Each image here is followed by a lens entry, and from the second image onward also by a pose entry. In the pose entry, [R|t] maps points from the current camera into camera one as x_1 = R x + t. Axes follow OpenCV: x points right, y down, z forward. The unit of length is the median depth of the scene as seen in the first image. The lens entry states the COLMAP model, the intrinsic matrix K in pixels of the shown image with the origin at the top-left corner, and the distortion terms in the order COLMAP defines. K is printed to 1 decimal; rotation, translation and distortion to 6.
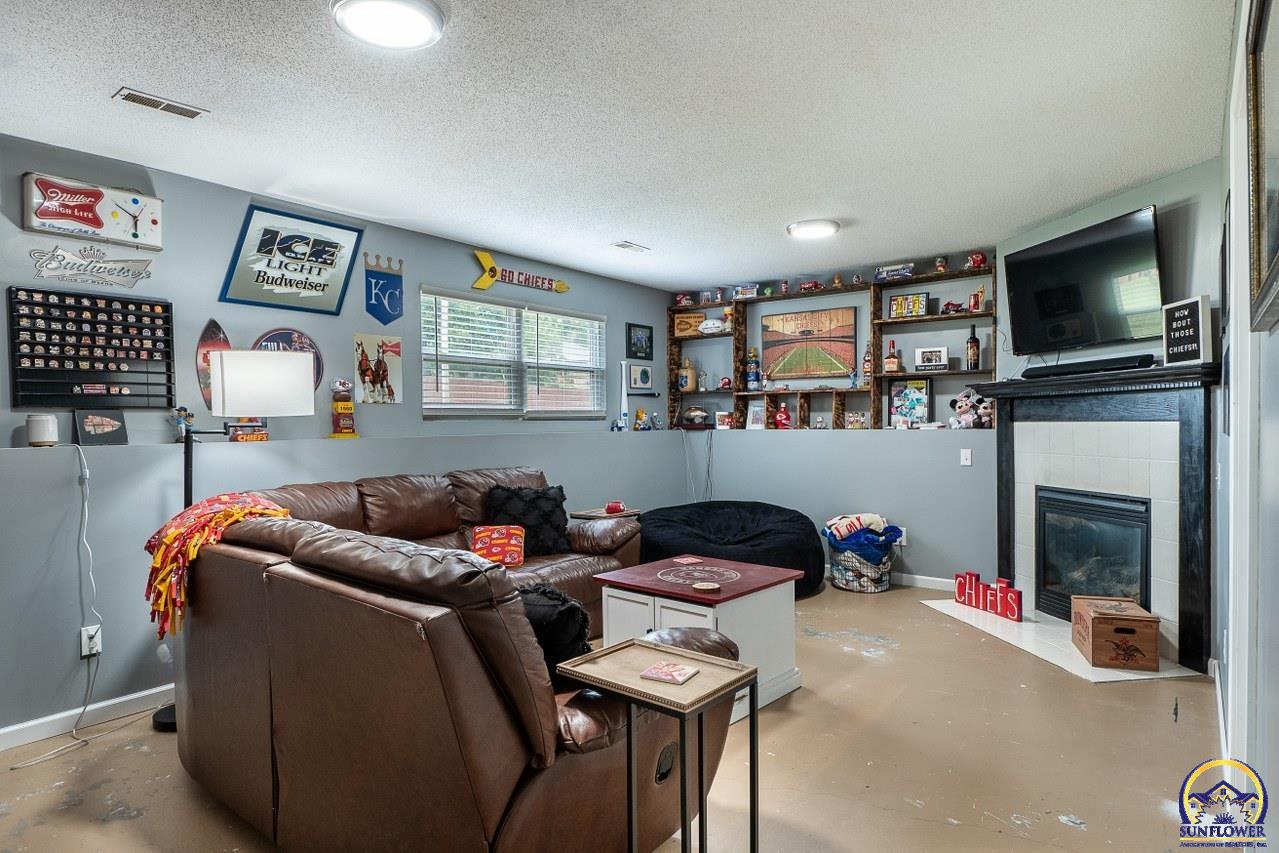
lens RADIAL K [[717.7, 0, 639.5], [0, 717.7, 426.5], [0, 0, 1]] dist [0.004914, -0.000021]
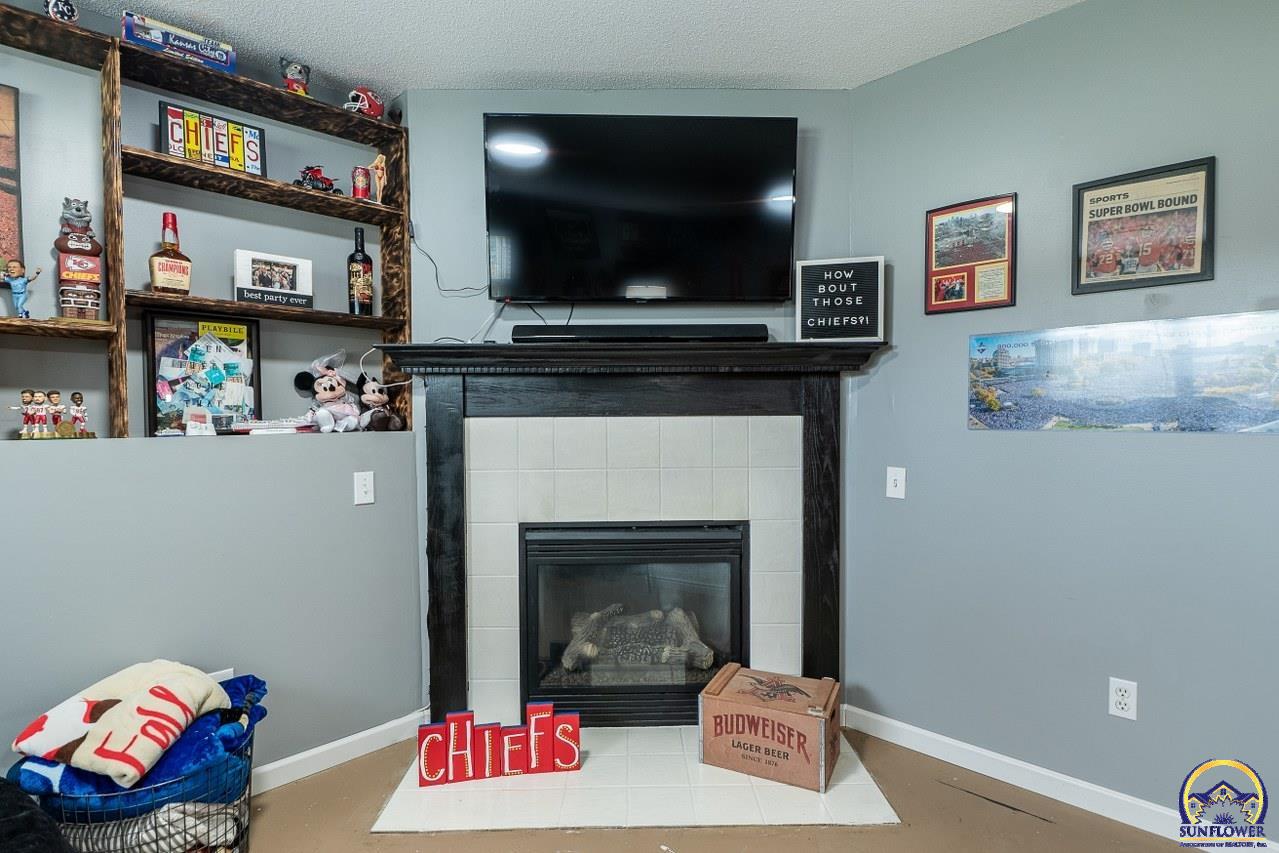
lens RADIAL K [[657.4, 0, 639.6], [0, 657.4, 433.7], [0, 0, 1]] dist [0.002242, -0.007577]
pose [[0.115487, -0.021951, 0.993066, 0.019935], [0.009045, 0.999738, 0.021047, -0.003395], [-0.993268, 0.006552, 0.115655, 0.820887]]
